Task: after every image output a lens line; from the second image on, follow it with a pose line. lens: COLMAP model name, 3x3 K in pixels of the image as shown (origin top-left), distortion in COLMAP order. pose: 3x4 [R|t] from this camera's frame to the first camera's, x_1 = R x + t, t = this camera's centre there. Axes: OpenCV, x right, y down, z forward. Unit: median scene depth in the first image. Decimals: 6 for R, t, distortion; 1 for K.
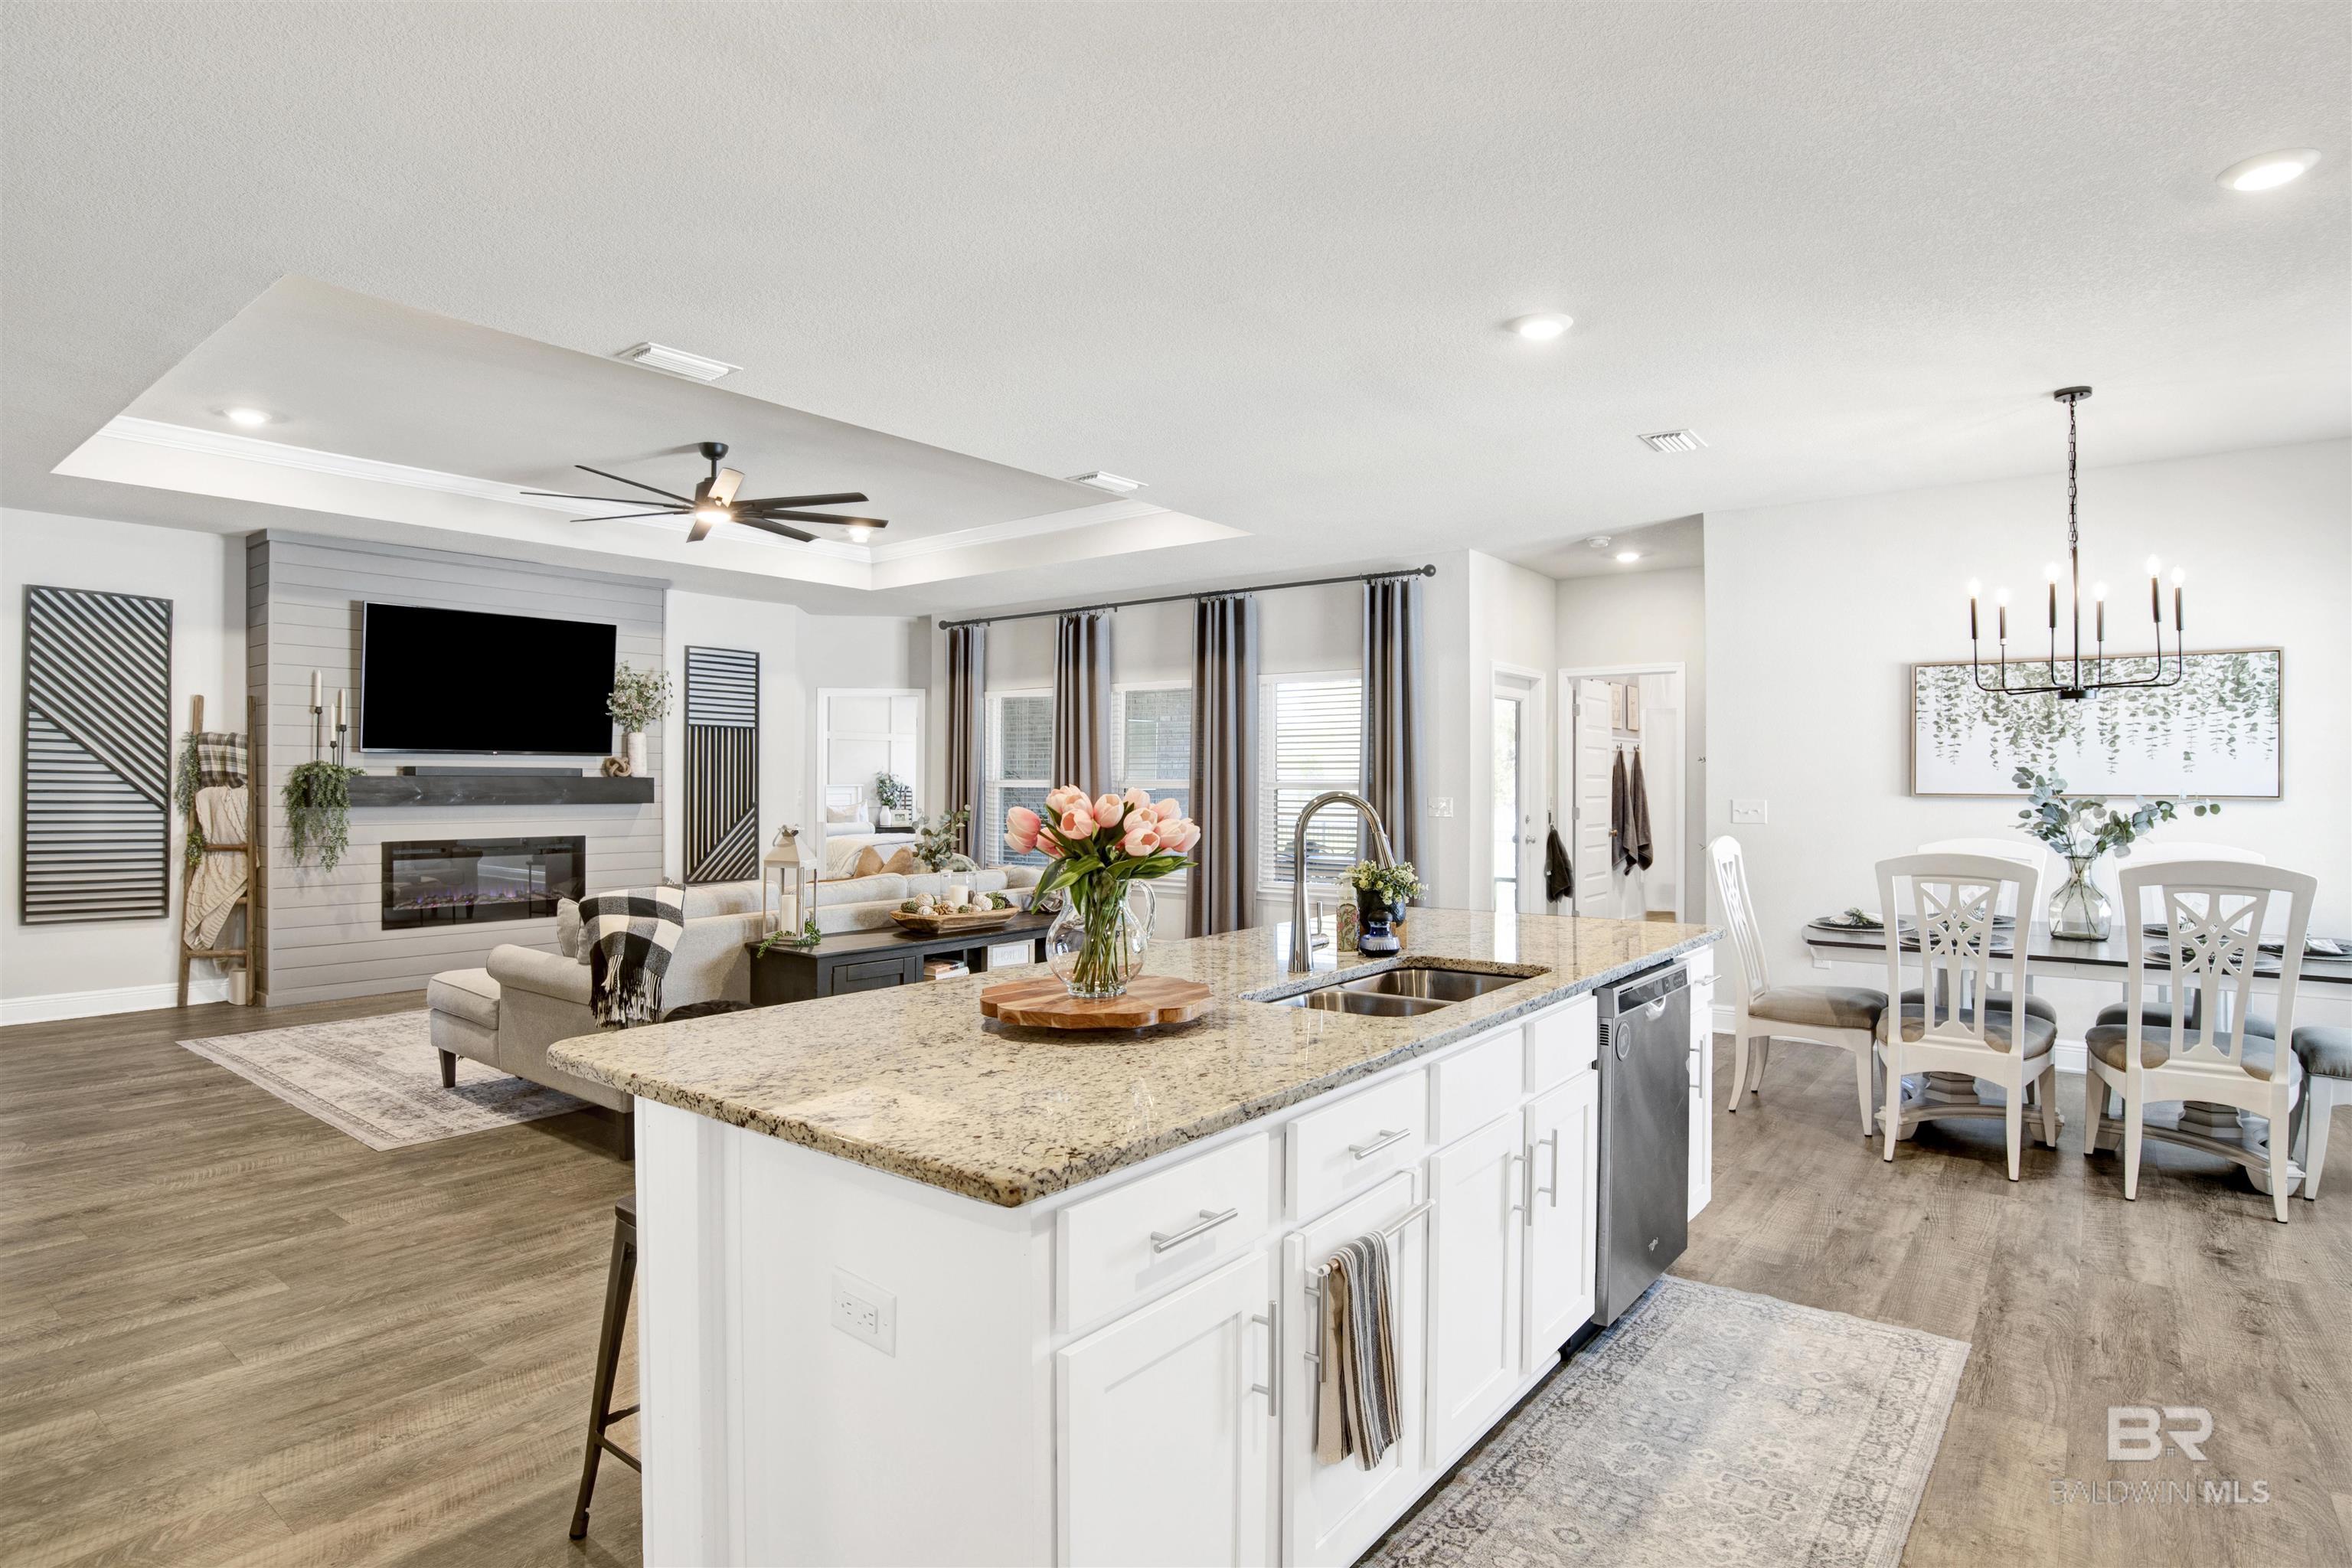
lens RADIAL K [[1244.2, 0, 1206.6], [0, 1244.2, 777.4], [0, 0, 1]] dist [-0.066450, 0.021400]
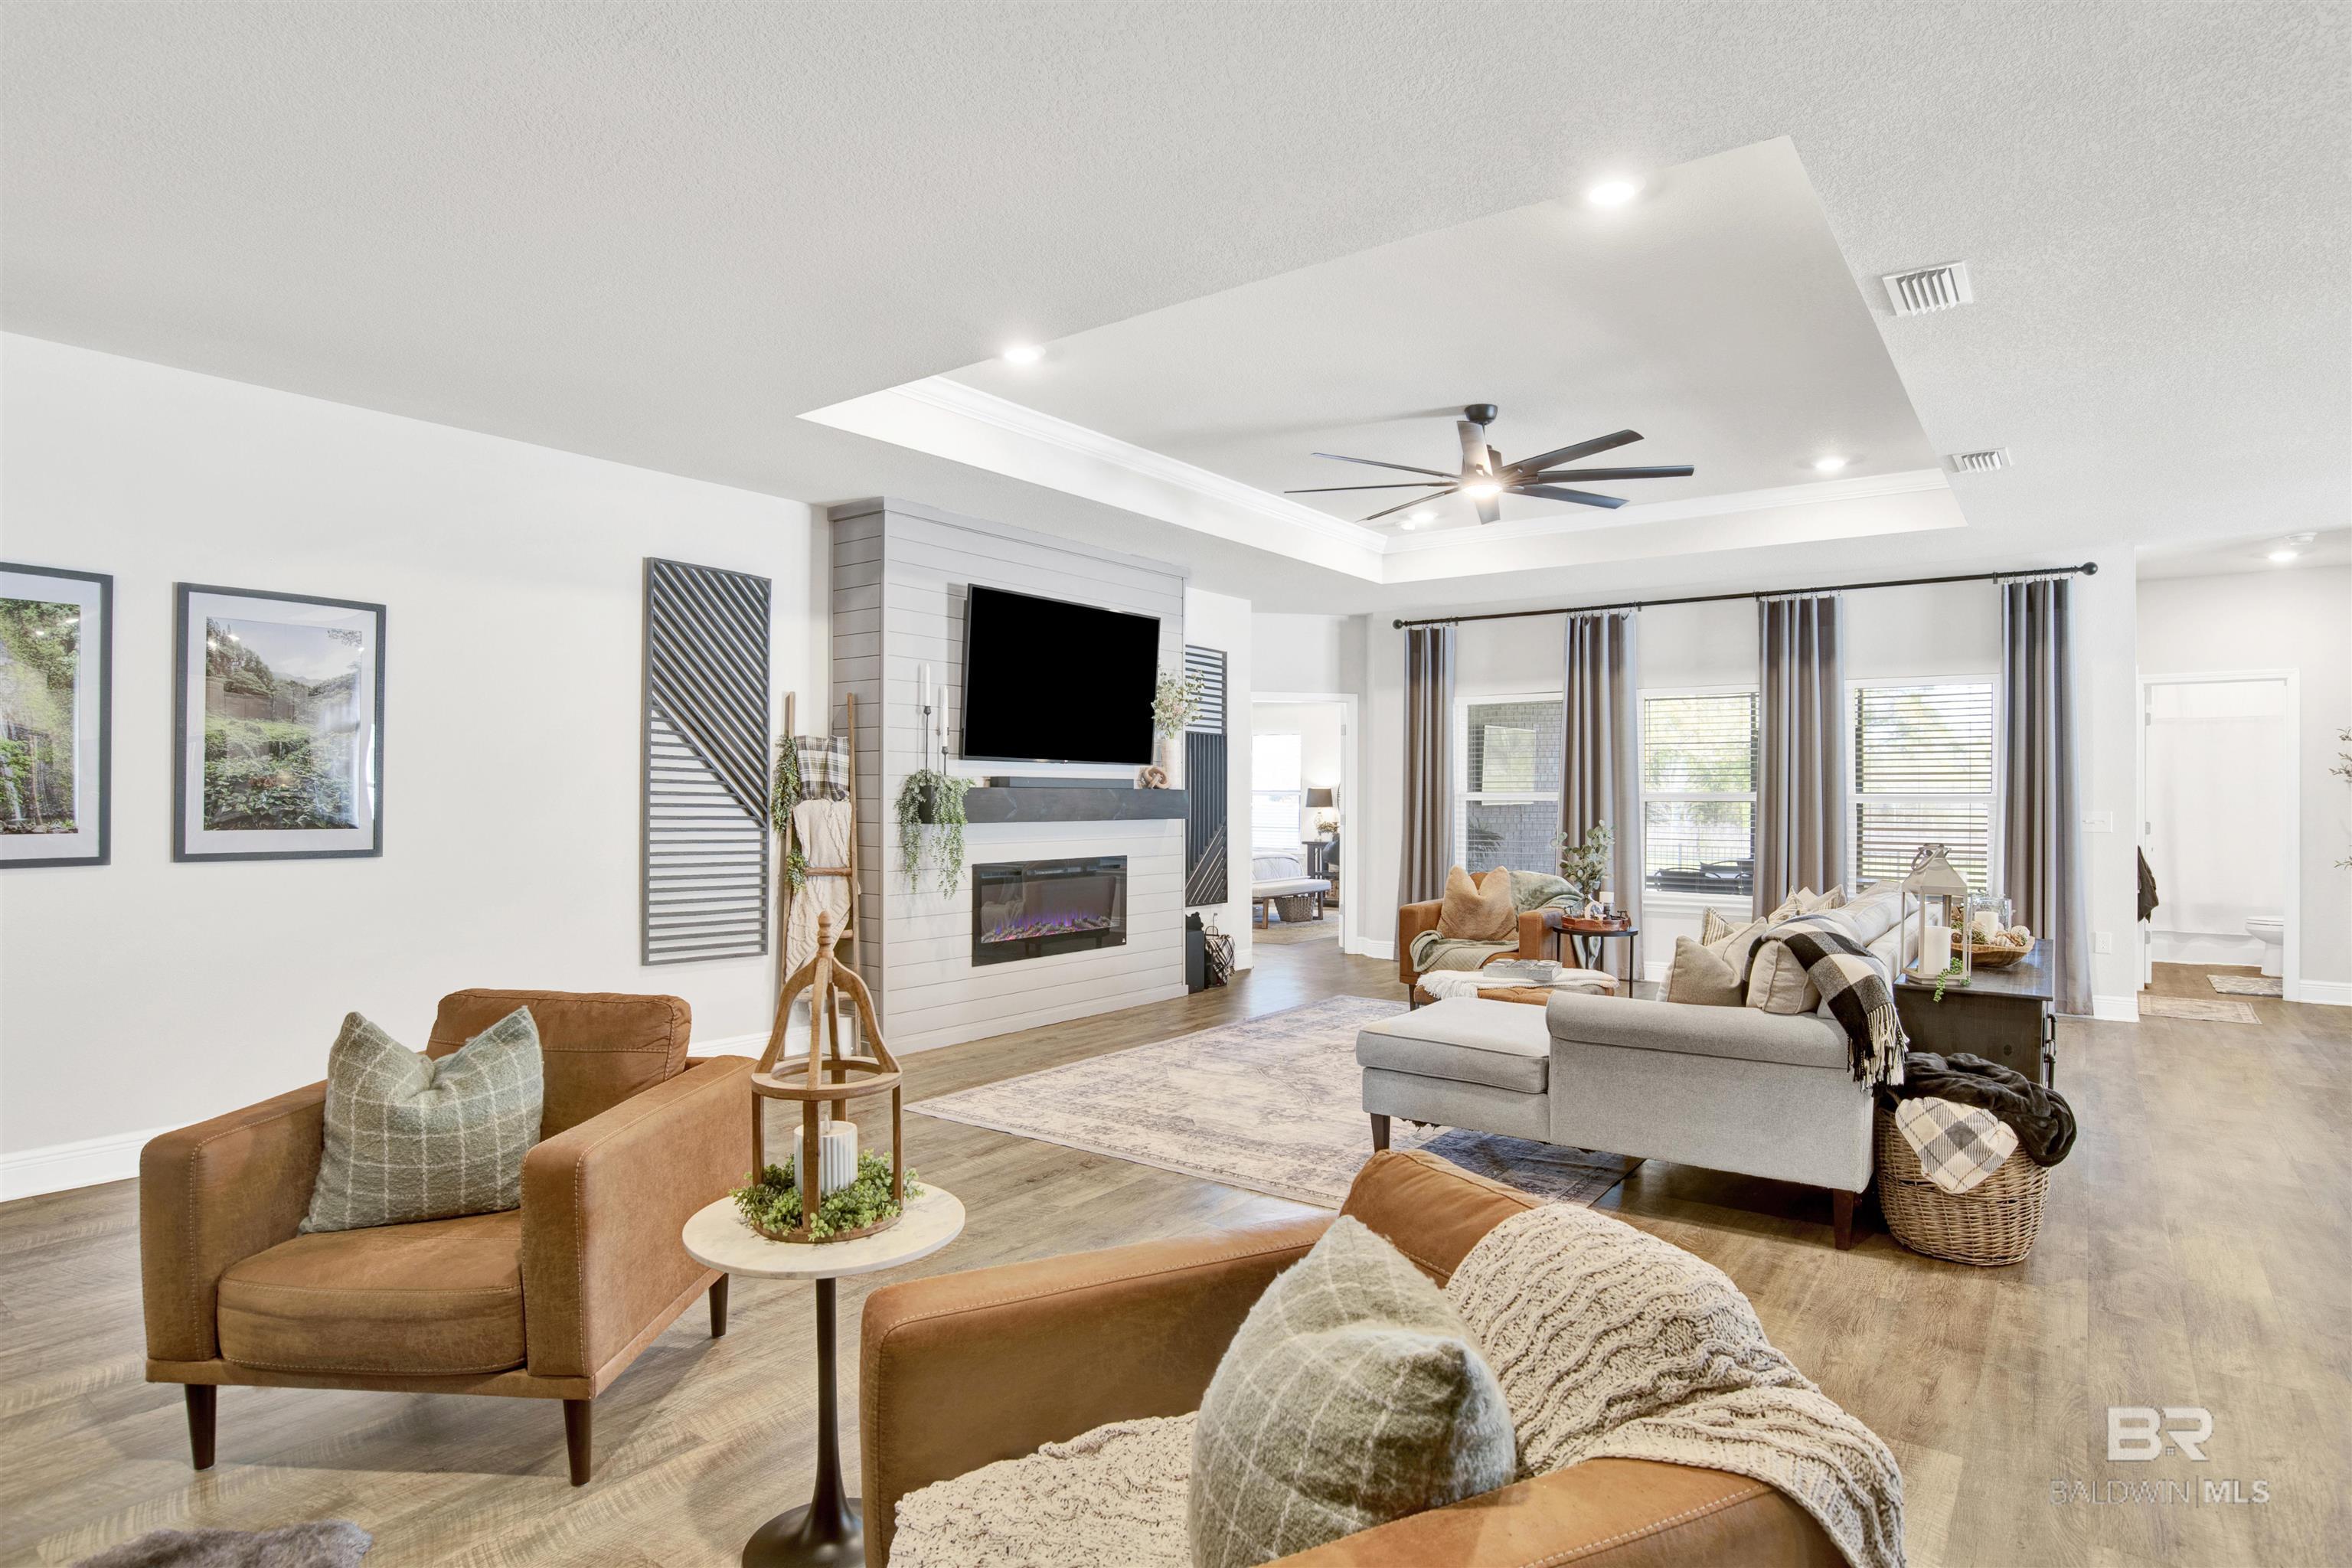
lens RADIAL K [[1244.2, 0, 1216.8], [0, 1244.2, 799.6], [0, 0, 1]] dist [-0.066450, 0.021400]
pose [[0.999622, -0.000623, 0.027504, -0.566582], [0.000430, 0.999975, 0.007005, 0.001552], [-0.027507, -0.006991, 0.999597, 0.116404]]
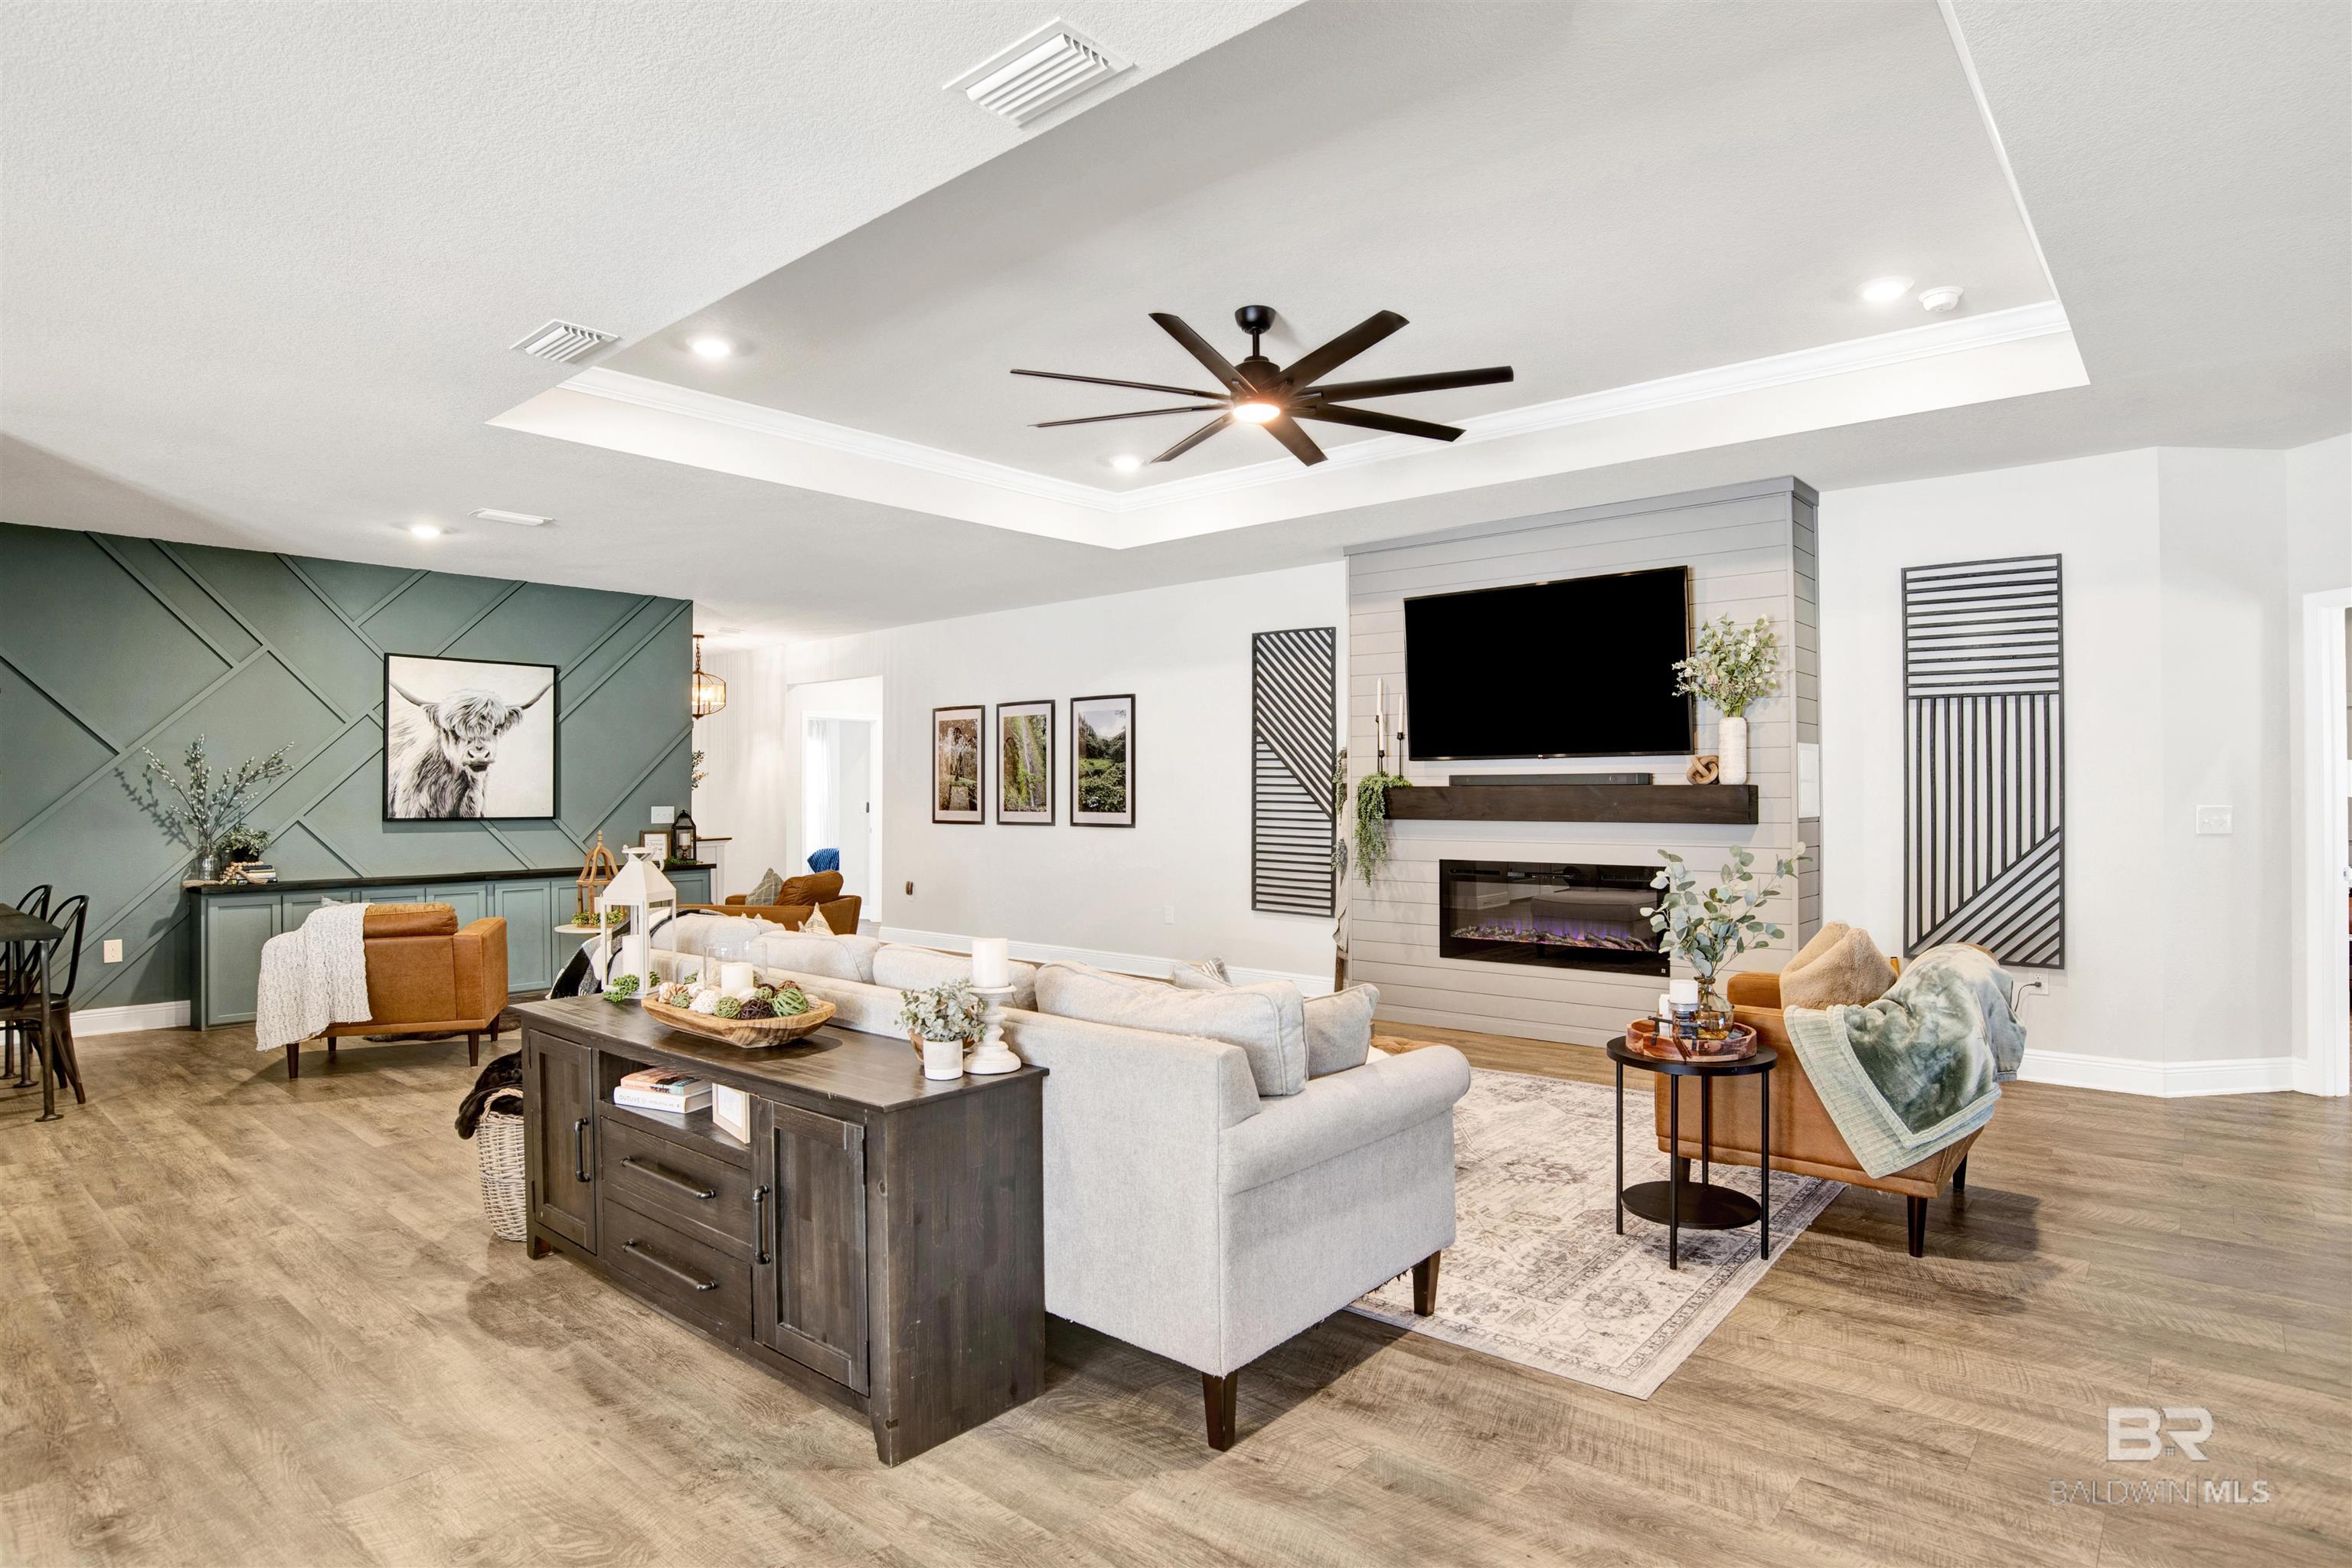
lens RADIAL K [[1244.2, 0, 1174.8], [0, 1244.2, 794.6], [0, 0, 1]] dist [-0.066450, 0.021400]
pose [[-0.067880, -0.002442, -0.997690, 0.275926], [0.006635, 0.999974, -0.002899, 0.006911], [0.997671, -0.006816, -0.067862, 0.925672]]
